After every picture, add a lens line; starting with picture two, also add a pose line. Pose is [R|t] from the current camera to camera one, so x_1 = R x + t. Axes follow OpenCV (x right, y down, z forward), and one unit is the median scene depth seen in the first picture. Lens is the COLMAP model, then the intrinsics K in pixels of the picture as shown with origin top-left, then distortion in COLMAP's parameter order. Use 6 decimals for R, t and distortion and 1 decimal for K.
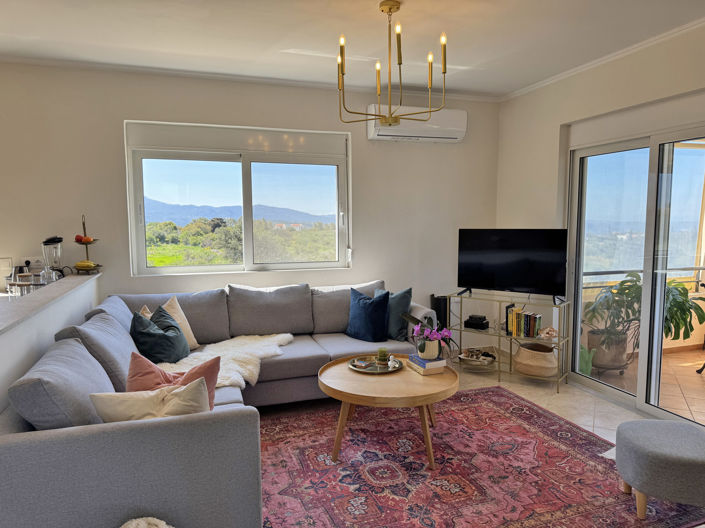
lens RADIAL K [[494.3, 0, 349.7], [0, 494.3, 264.2], [0, 0, 1]] dist [0.039389, -0.055249]
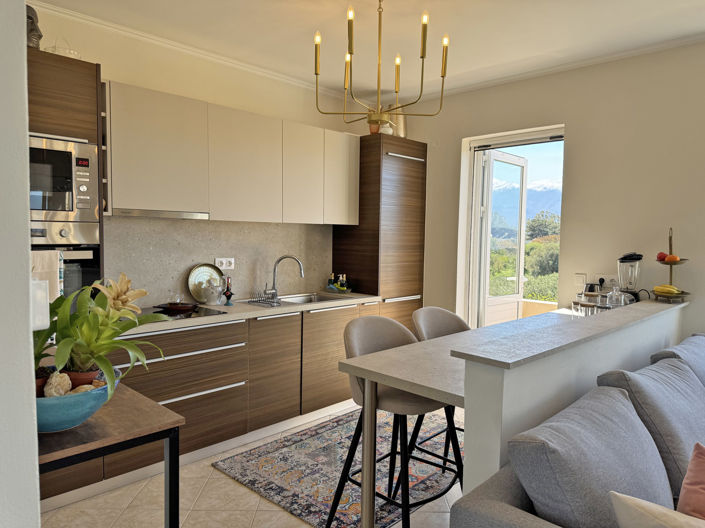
lens RADIAL K [[494.3, 0, 351.4], [0, 494.3, 268.9], [0, 0, 1]] dist [0.039389, -0.055249]
pose [[0.457852, 0.071537, -0.886146, -0.060427], [-0.098304, 0.994719, 0.029510, -0.006557], [0.883577, 0.073601, 0.462466, 0.186755]]
